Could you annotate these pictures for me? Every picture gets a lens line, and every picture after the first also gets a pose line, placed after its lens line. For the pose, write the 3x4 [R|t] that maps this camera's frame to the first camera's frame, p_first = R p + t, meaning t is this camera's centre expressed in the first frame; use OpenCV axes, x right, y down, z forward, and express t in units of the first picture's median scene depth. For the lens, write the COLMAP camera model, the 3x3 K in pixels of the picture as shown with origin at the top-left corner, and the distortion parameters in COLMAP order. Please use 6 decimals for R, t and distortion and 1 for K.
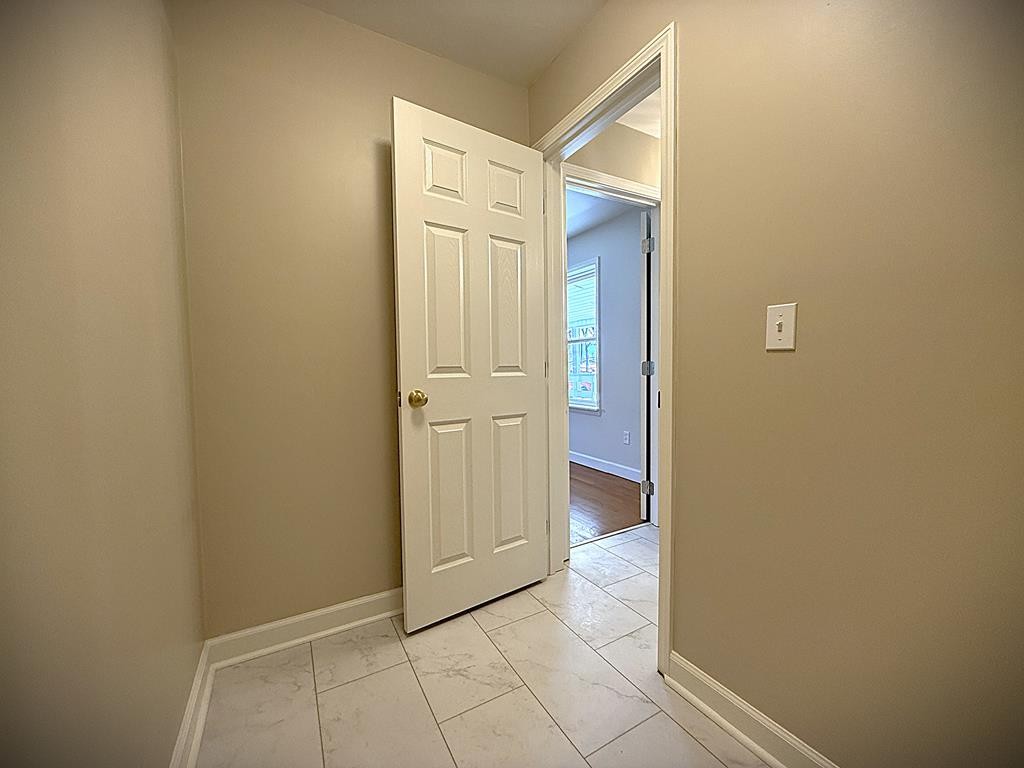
lens RADIAL K [[414.9, 0, 512.0], [0, 414.9, 384.0], [0, 0, 1]] dist [0.003234, 0.000172]
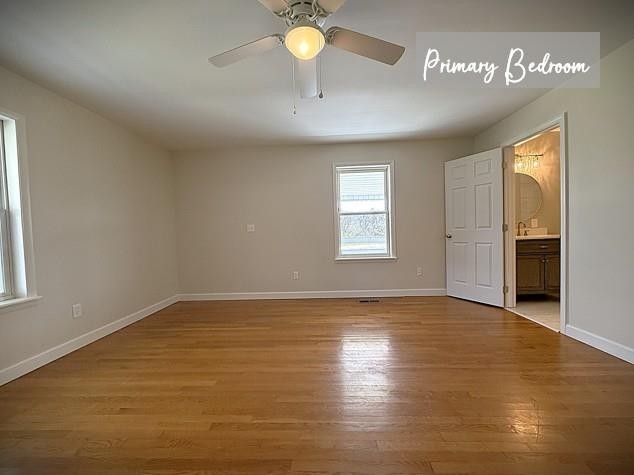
lens RADIAL K [[256.9, 0, 317.0], [0, 256.9, 237.5], [0, 0, 1]] dist [0.003234, 0.000172]
pose [[0.528216, -0.028601, 0.848628, -0.775960], [0.066031, 0.997790, -0.007472, -0.027059], [-0.846538, 0.059983, 0.528937, 0.748631]]
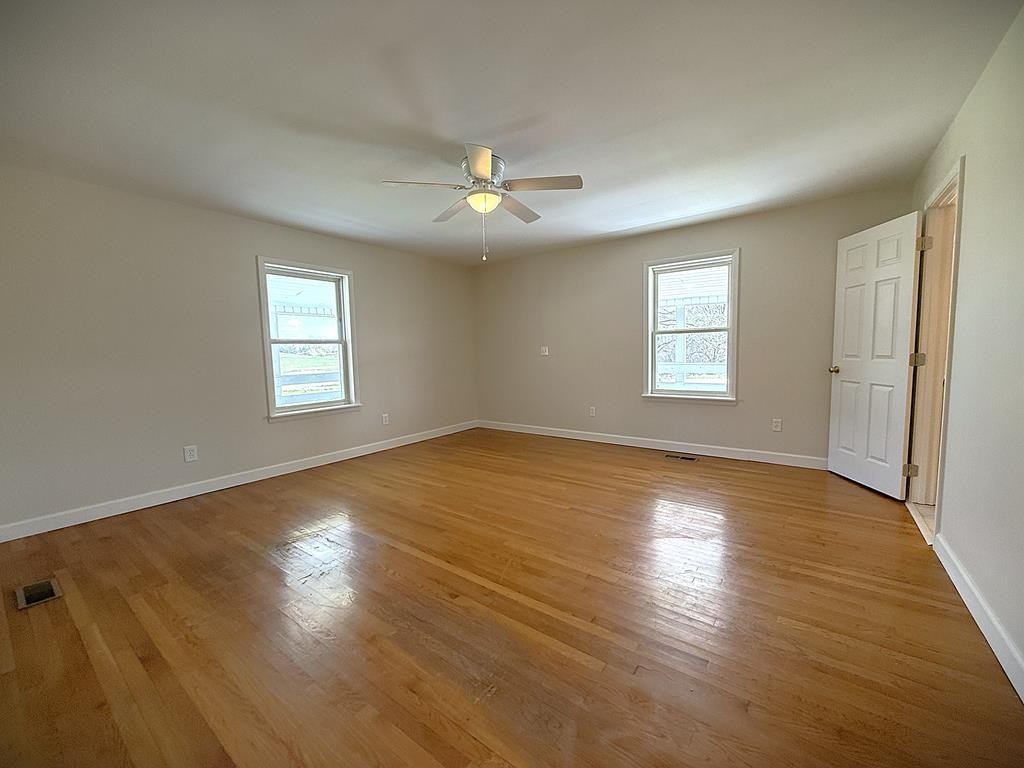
lens RADIAL K [[414.9, 0, 512.0], [0, 414.9, 384.0], [0, 0, 1]] dist [0.003234, 0.000172]
pose [[0.914927, -0.044921, 0.401113, -0.708657], [0.033411, 0.998806, 0.035647, -0.031927], [-0.402235, -0.019213, 0.915335, 0.293237]]
